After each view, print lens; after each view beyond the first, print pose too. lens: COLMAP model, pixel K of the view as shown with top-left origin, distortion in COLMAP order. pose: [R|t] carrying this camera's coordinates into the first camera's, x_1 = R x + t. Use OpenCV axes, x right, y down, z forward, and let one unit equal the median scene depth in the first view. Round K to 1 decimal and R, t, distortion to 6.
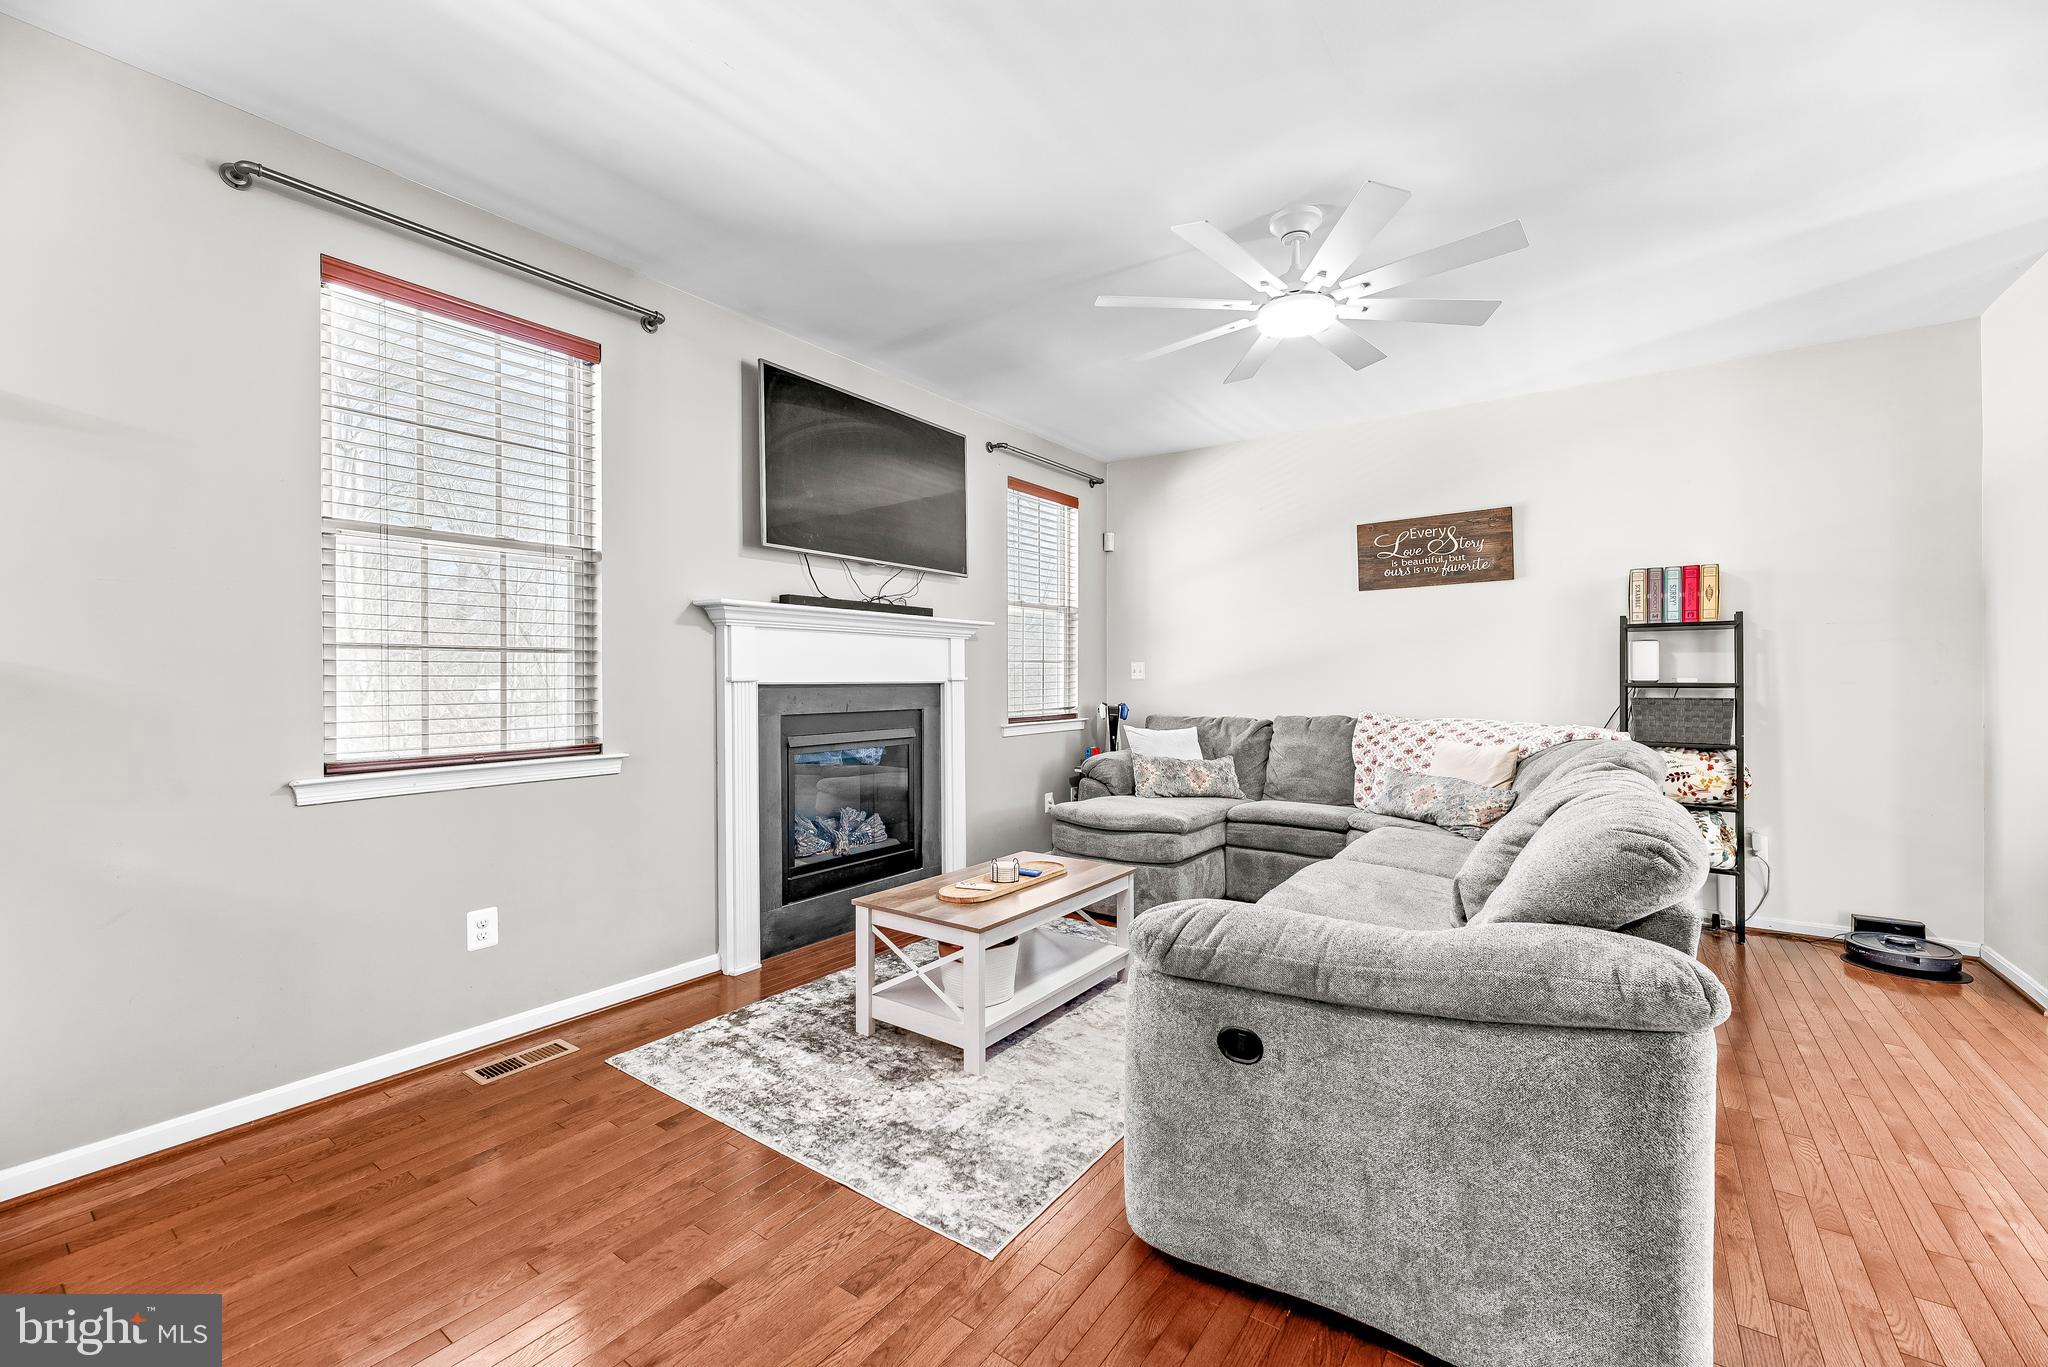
lens RADIAL K [[830.8, 0, 1020.4], [0, 830.8, 674.1], [0, 0, 1]] dist [-0.003769, 0.000480]
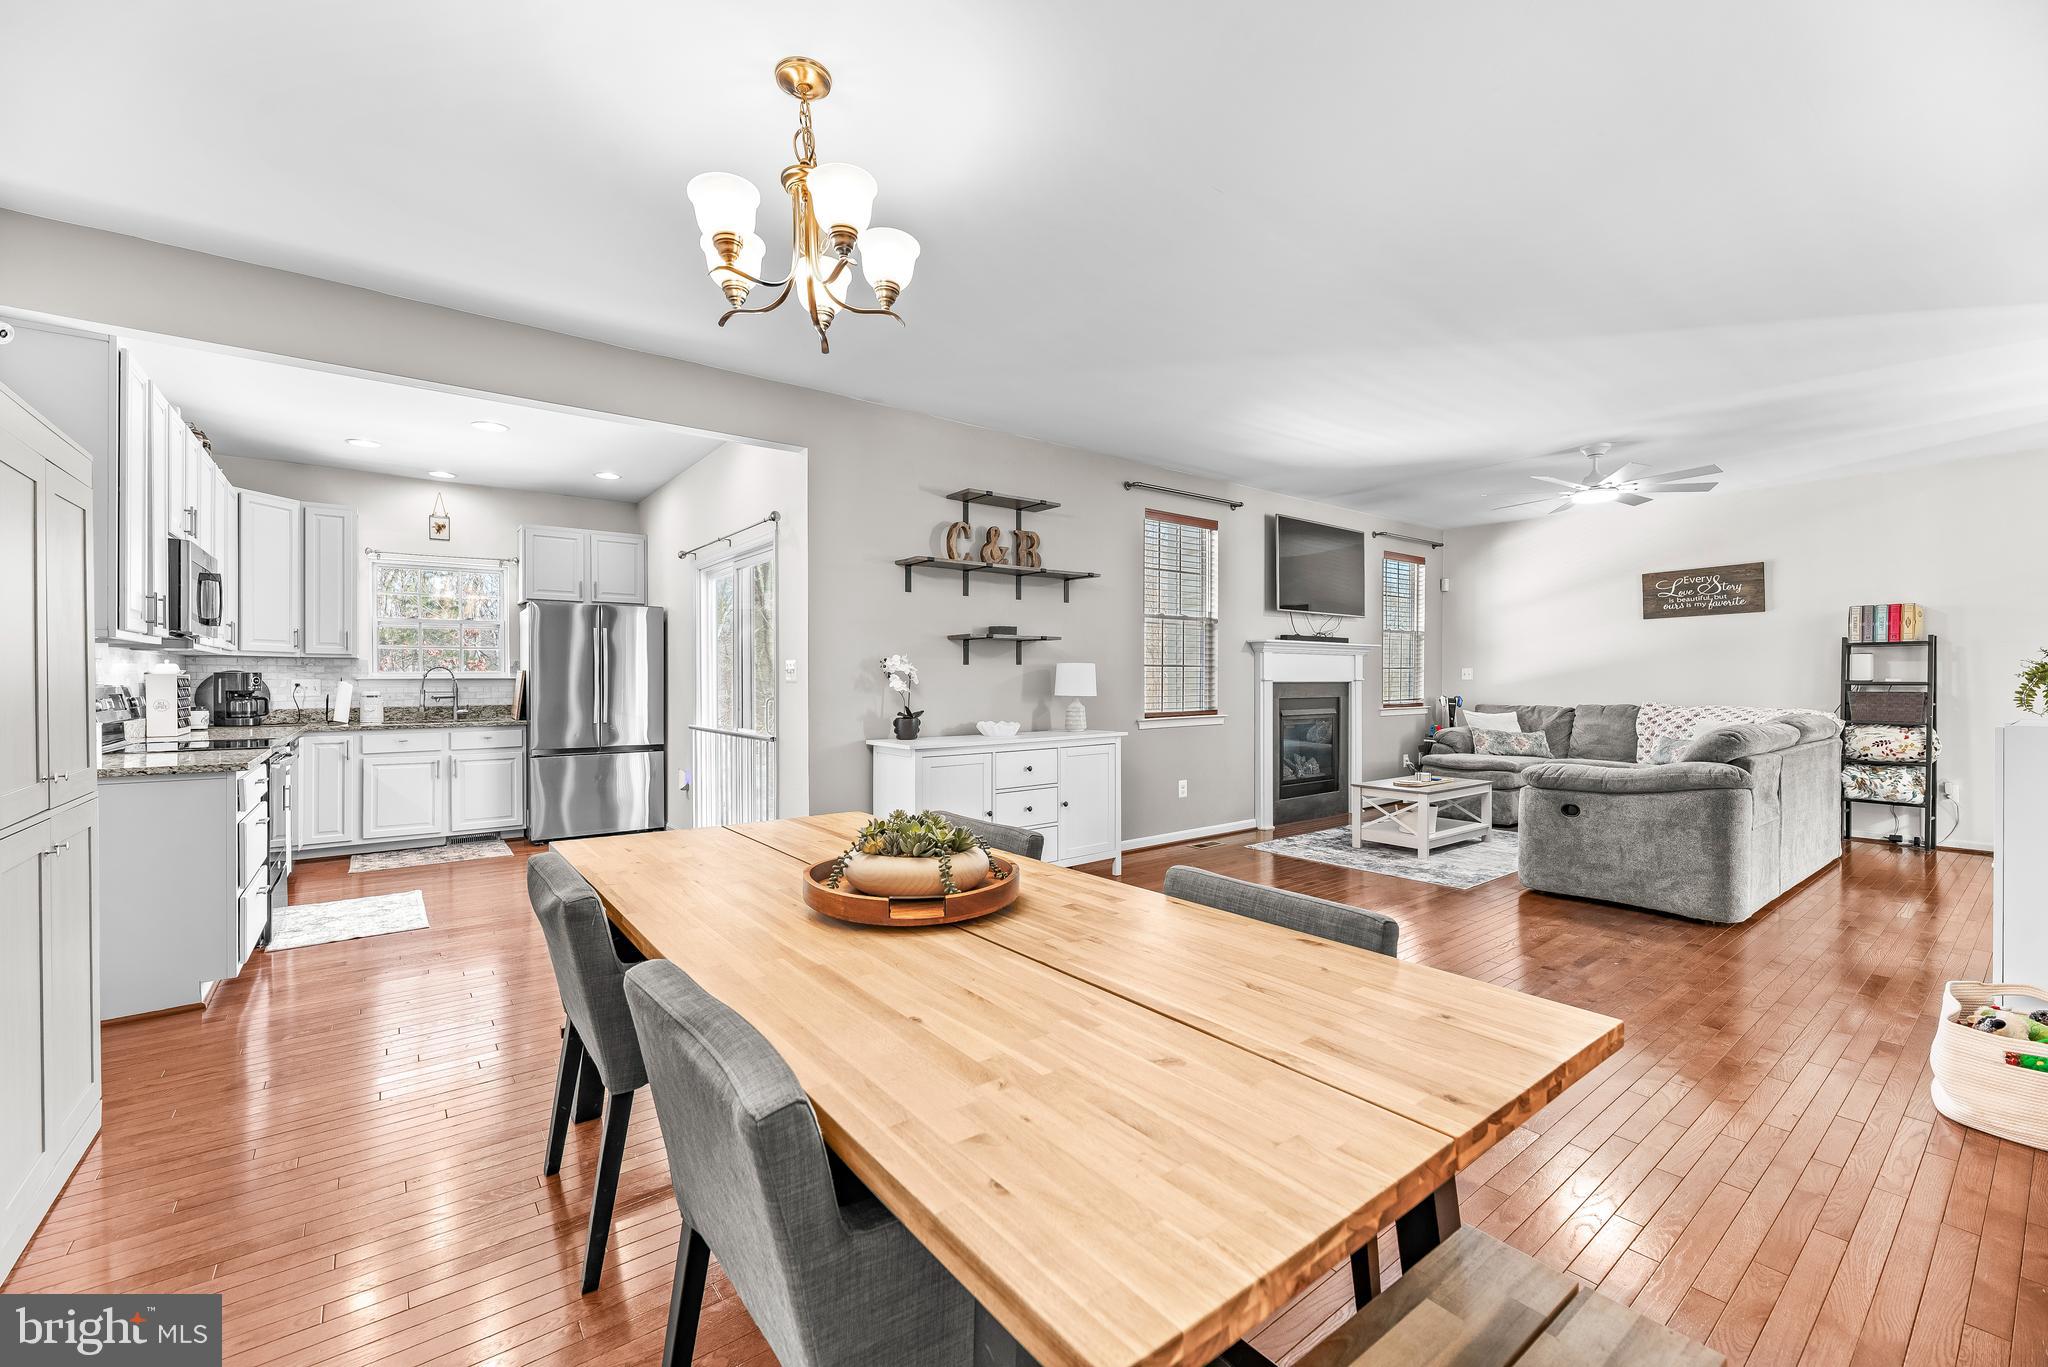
lens RADIAL K [[830.8, 0, 1015.7], [0, 830.8, 684.1], [0, 0, 1]] dist [-0.003769, 0.000480]
pose [[0.959229, 0.001759, -0.282625, -0.288322], [0.001366, 0.999940, 0.010859, -0.004119], [0.282627, -0.010802, 0.959169, -0.858978]]
